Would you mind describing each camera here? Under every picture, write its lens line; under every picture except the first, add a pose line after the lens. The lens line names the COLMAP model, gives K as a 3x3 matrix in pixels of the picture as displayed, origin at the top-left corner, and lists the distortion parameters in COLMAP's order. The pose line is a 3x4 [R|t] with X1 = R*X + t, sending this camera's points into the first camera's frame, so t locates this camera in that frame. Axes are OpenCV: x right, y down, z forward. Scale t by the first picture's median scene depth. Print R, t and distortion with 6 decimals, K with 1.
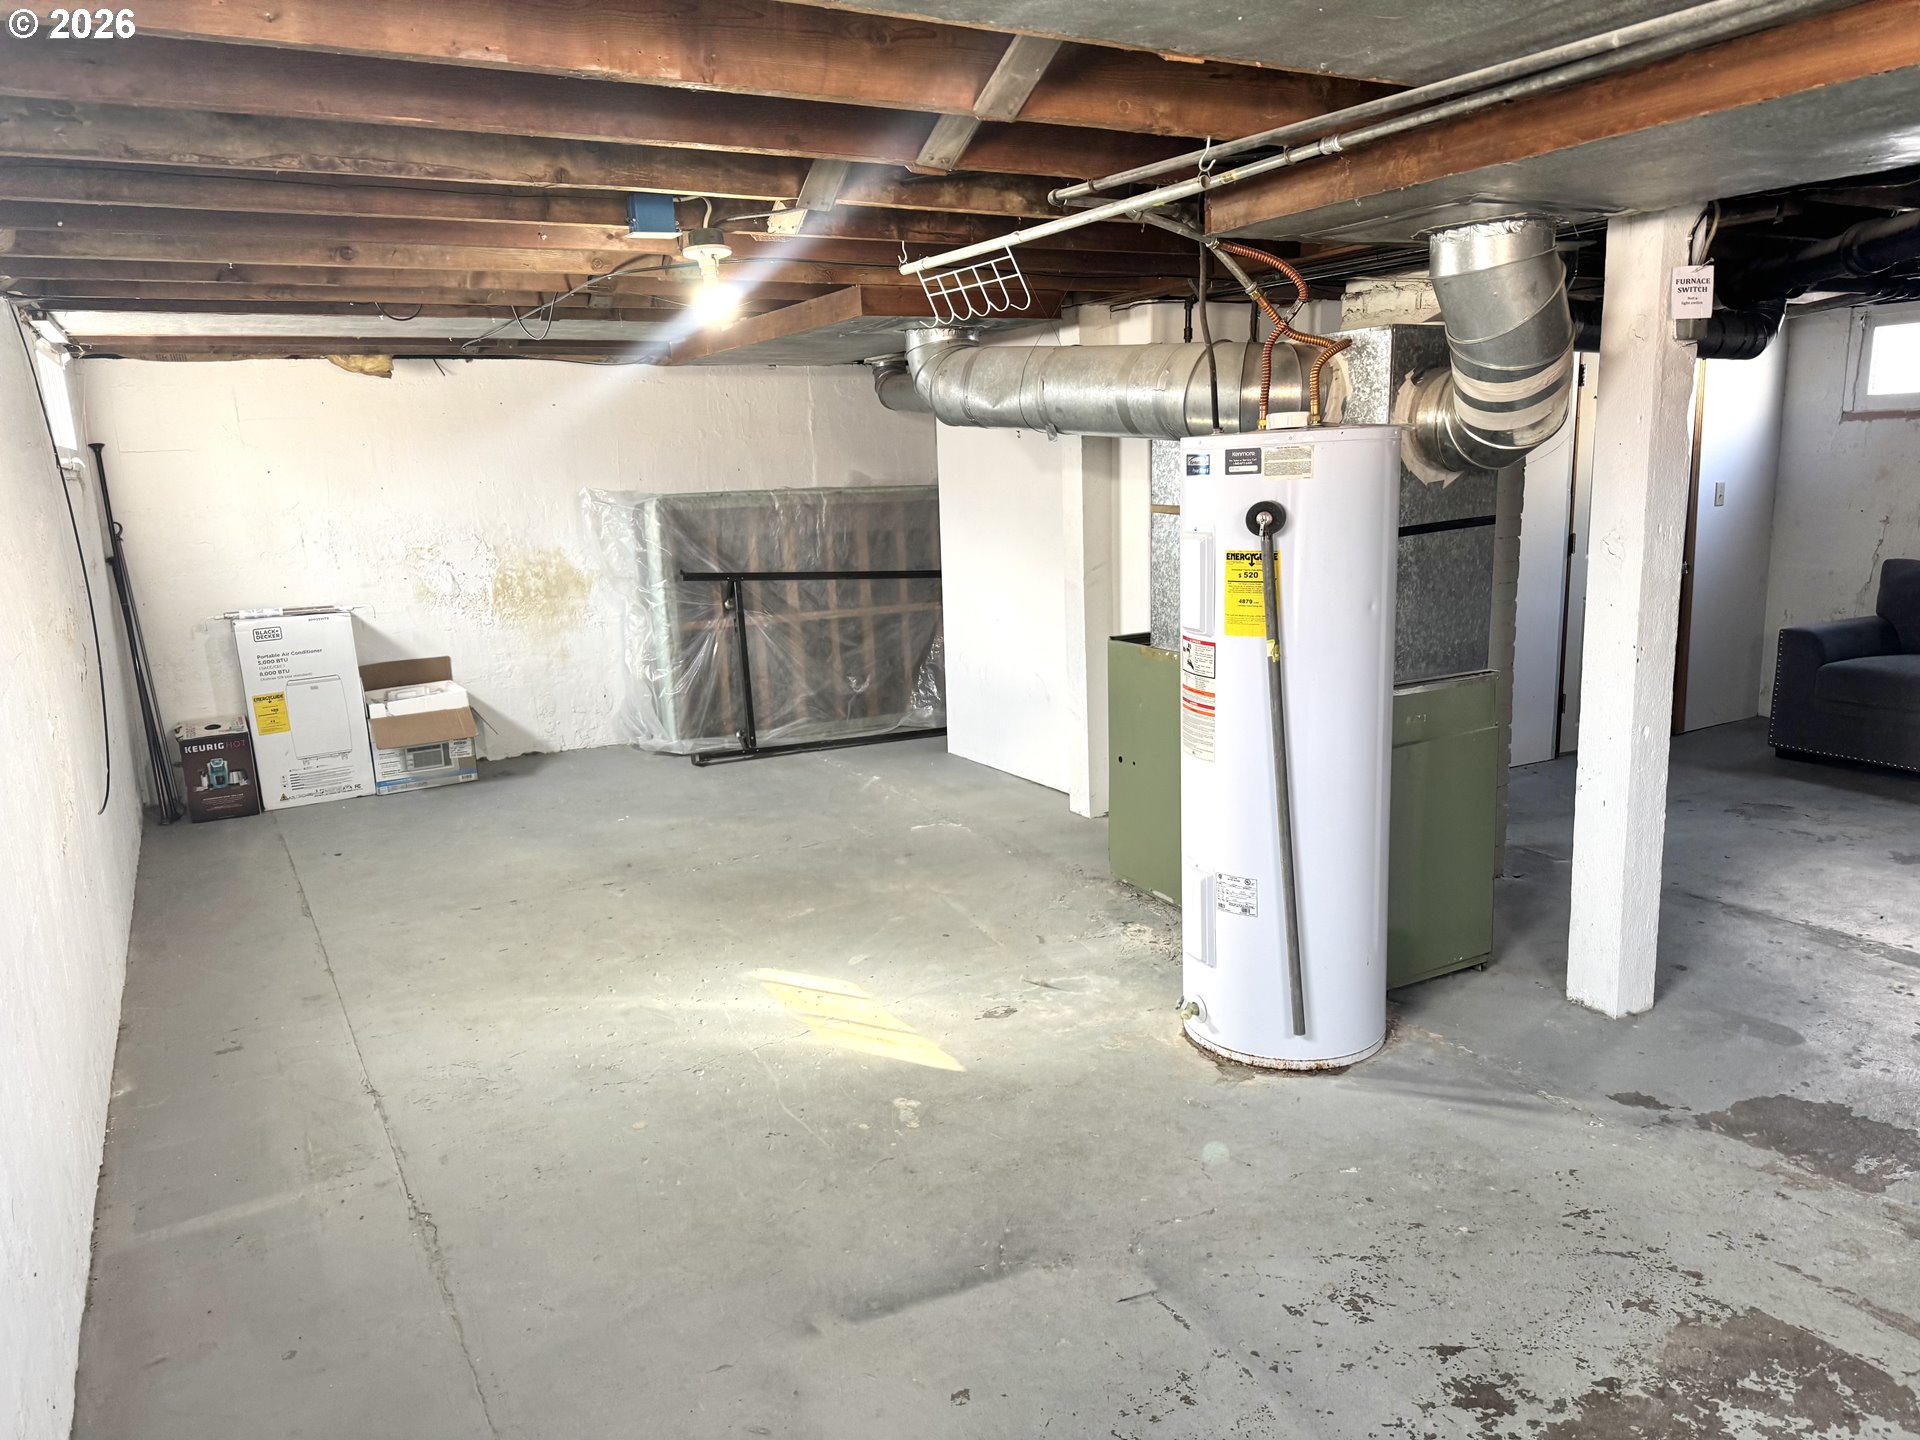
lens RADIAL K [[1327.9, 0, 962.7], [0, 1327.9, 726.9], [0, 0, 1]] dist [-0.013635, -0.005958]
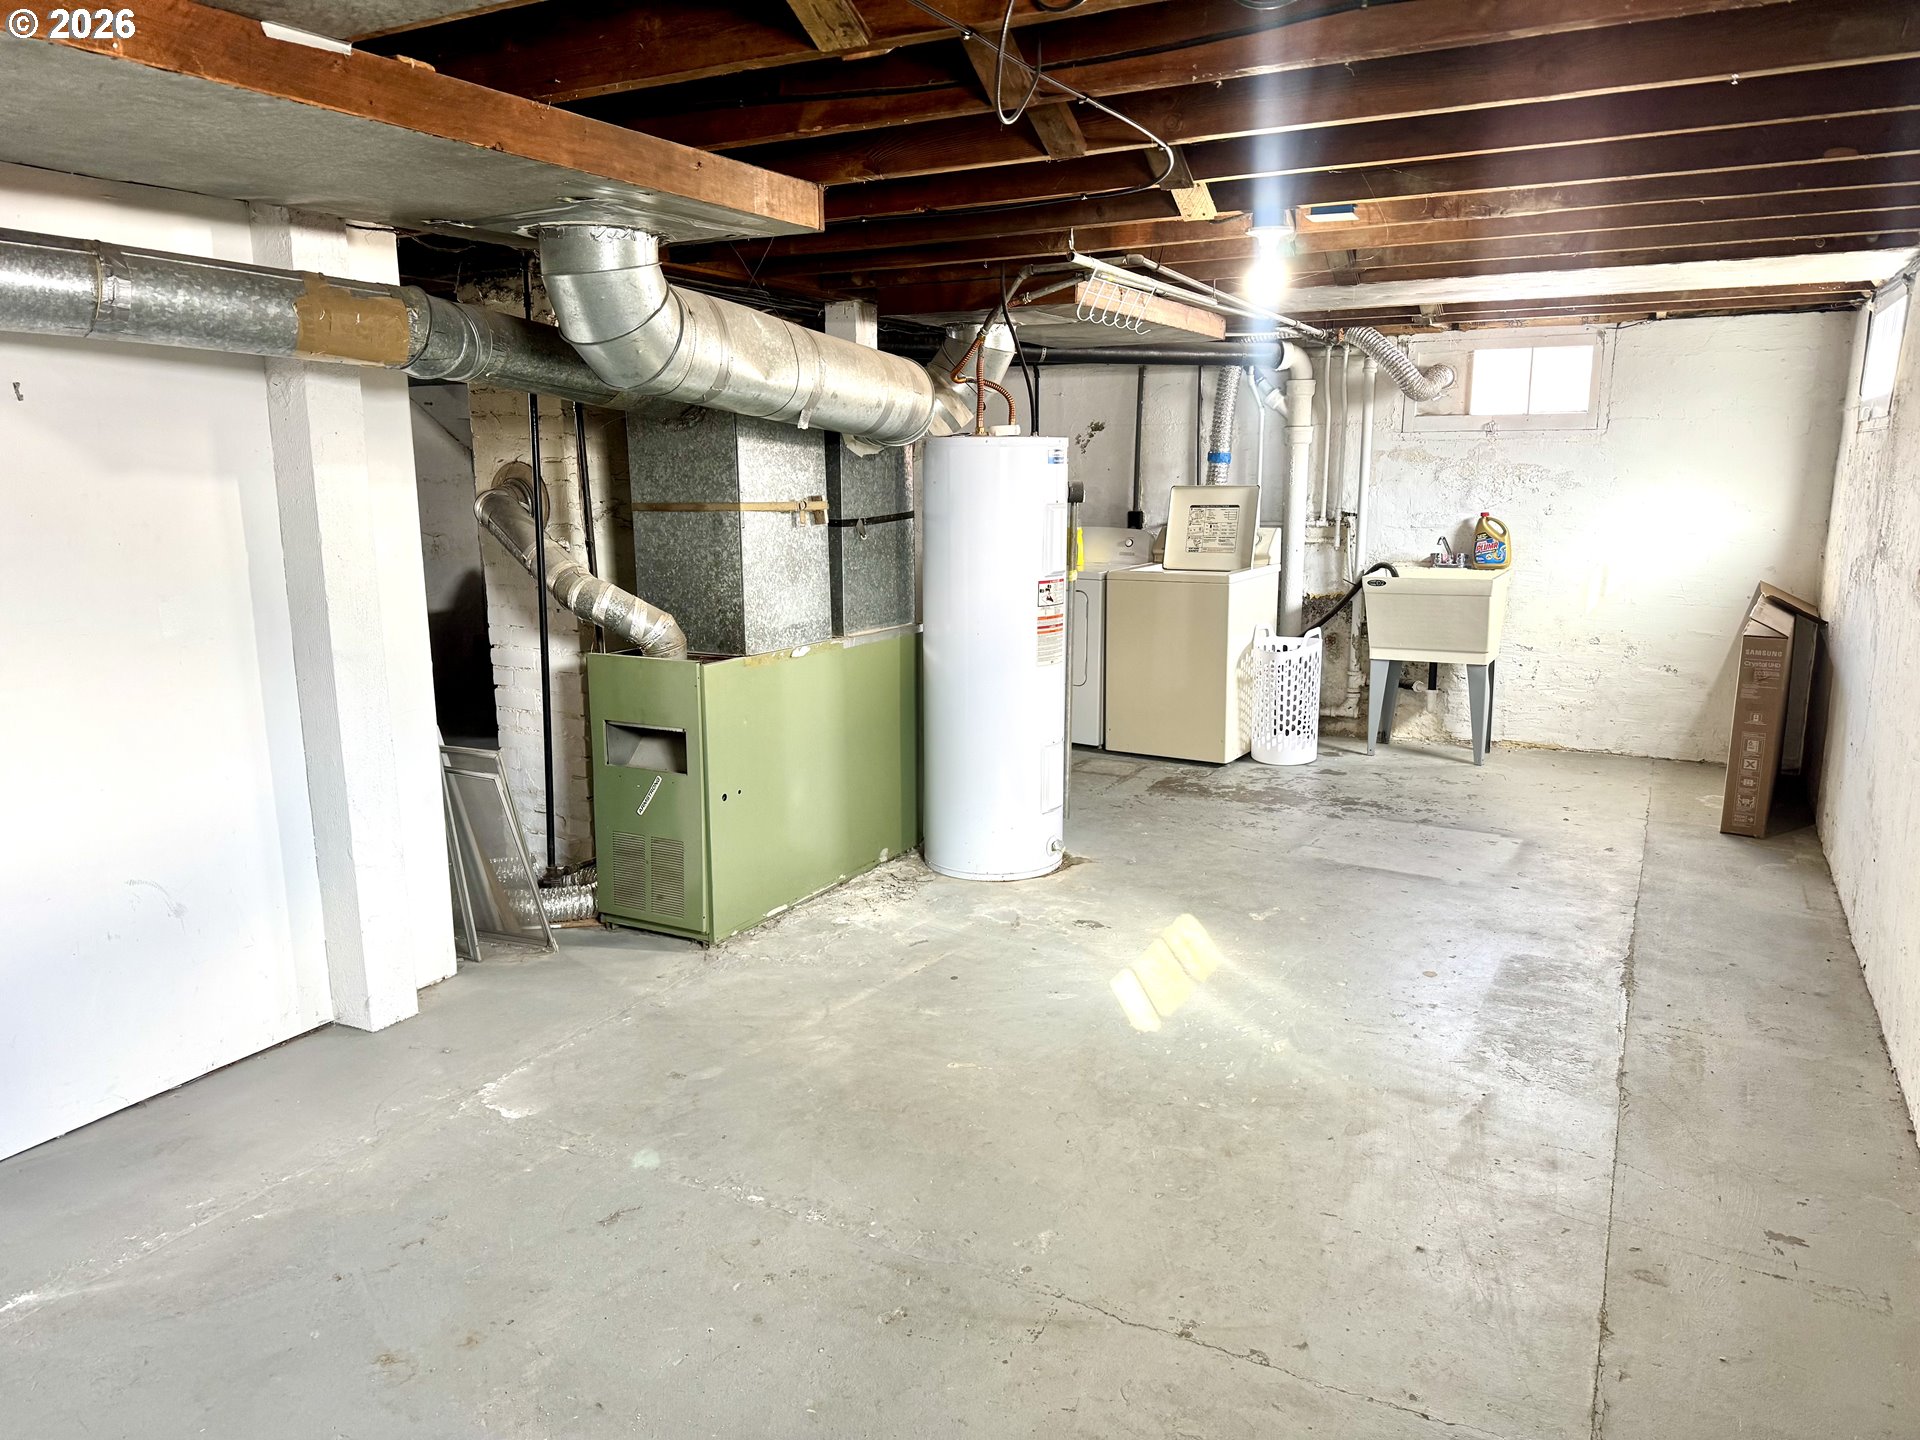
lens RADIAL K [[1327.9, 0, 962.0], [0, 1327.9, 717.5], [0, 0, 1]] dist [-0.013635, -0.005958]
pose [[-0.528473, -0.125128, 0.839678, -0.863118], [0.200761, 0.942604, 0.266820, -0.283794], [-0.824871, 0.309582, -0.473020, 1.589399]]
